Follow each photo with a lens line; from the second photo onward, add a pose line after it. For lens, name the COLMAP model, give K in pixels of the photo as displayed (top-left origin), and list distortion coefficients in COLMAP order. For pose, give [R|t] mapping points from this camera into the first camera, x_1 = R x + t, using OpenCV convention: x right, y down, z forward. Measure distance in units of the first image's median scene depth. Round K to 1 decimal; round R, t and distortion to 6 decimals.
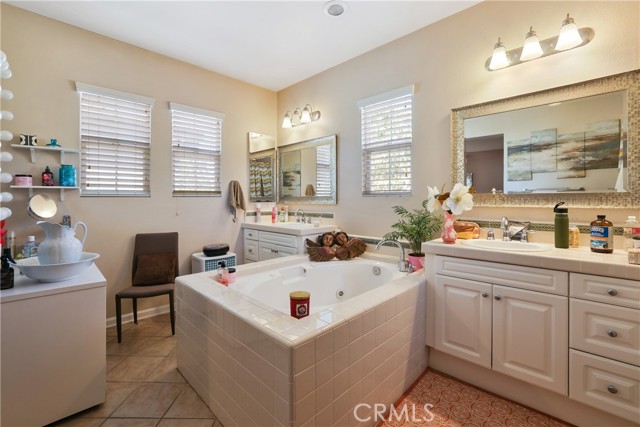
lens RADIAL K [[285.9, 0, 324.8], [0, 285.9, 196.5], [0, 0, 1]] dist [-0.001255, 0.000640]
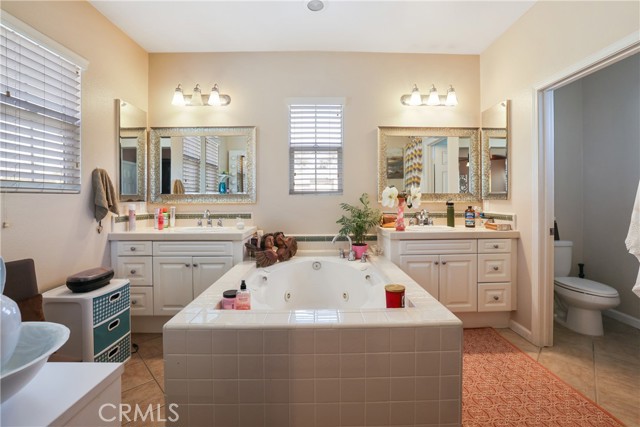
lens RADIAL K [[285.9, 0, 324.8], [0, 285.9, 196.5], [0, 0, 1]] dist [-0.001255, 0.000640]
pose [[0.702623, 0.004893, 0.711545, -0.513045], [-0.004648, 0.999987, -0.002286, 0.008132], [-0.711547, -0.001701, 0.702637, 0.225872]]
